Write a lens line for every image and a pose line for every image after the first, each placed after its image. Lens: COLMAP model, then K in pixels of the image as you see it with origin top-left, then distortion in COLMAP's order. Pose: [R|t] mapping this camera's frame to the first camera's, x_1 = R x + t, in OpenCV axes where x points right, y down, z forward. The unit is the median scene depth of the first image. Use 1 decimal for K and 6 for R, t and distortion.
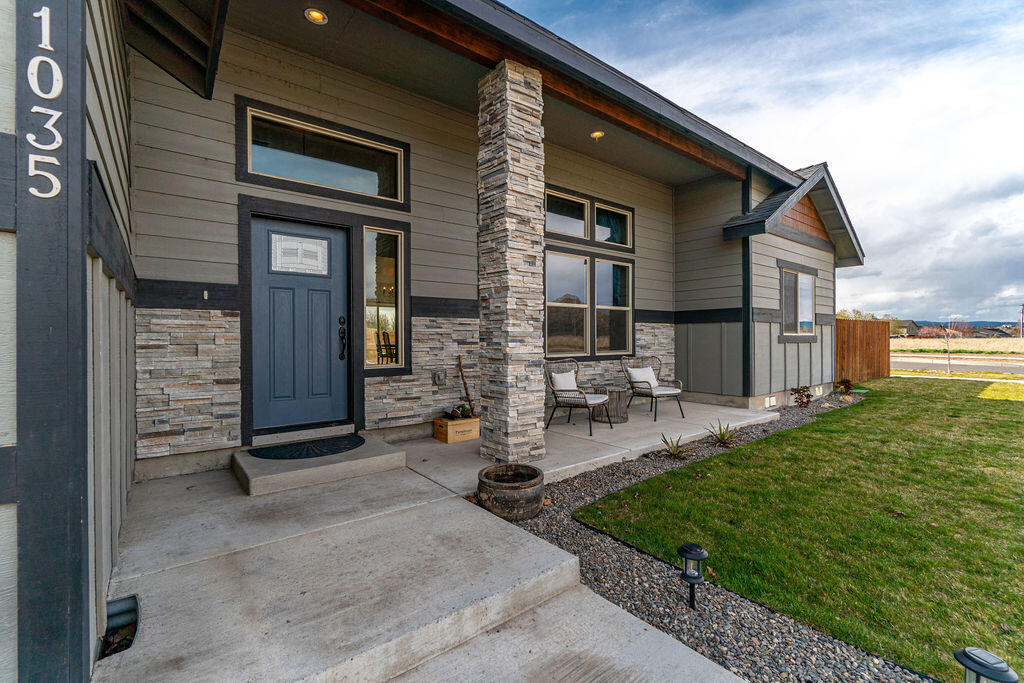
lens RADIAL K [[442.7, 0, 520.0], [0, 442.7, 341.2], [0, 0, 1]] dist [-0.001780, 0.002534]
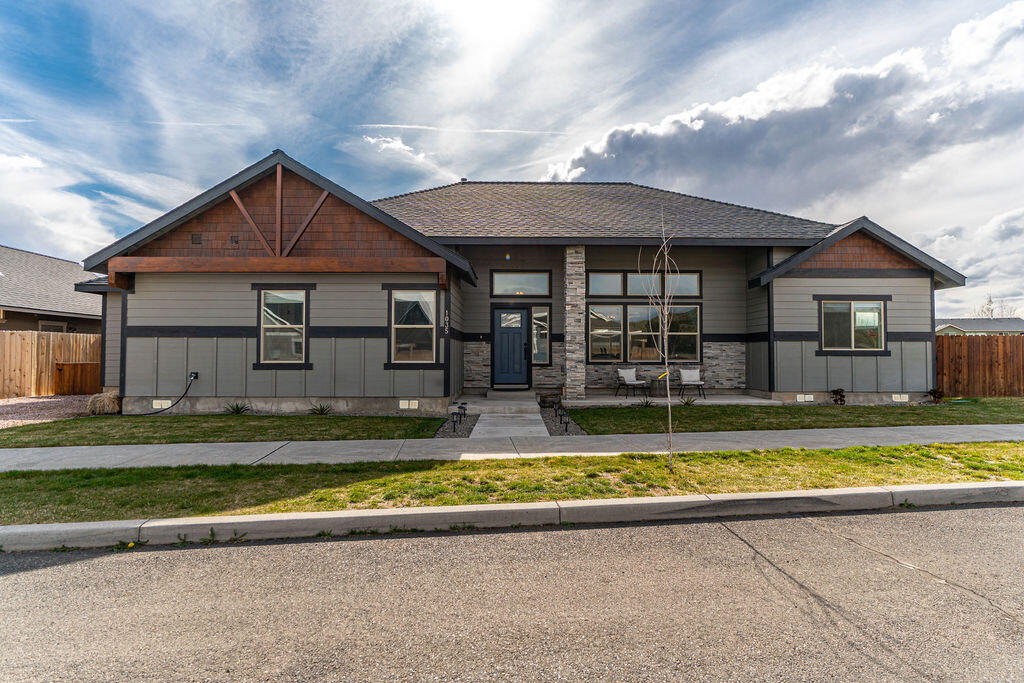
lens RADIAL K [[515.4, 0, 518.9], [0, 515.4, 337.0], [0, 0, 1]] dist [-0.004987, 0.001639]
pose [[0.791945, -0.017668, -0.610336, 0.806983], [-0.008124, 0.999188, -0.039466, 0.016534], [0.610538, 0.036213, 0.791159, -0.803270]]
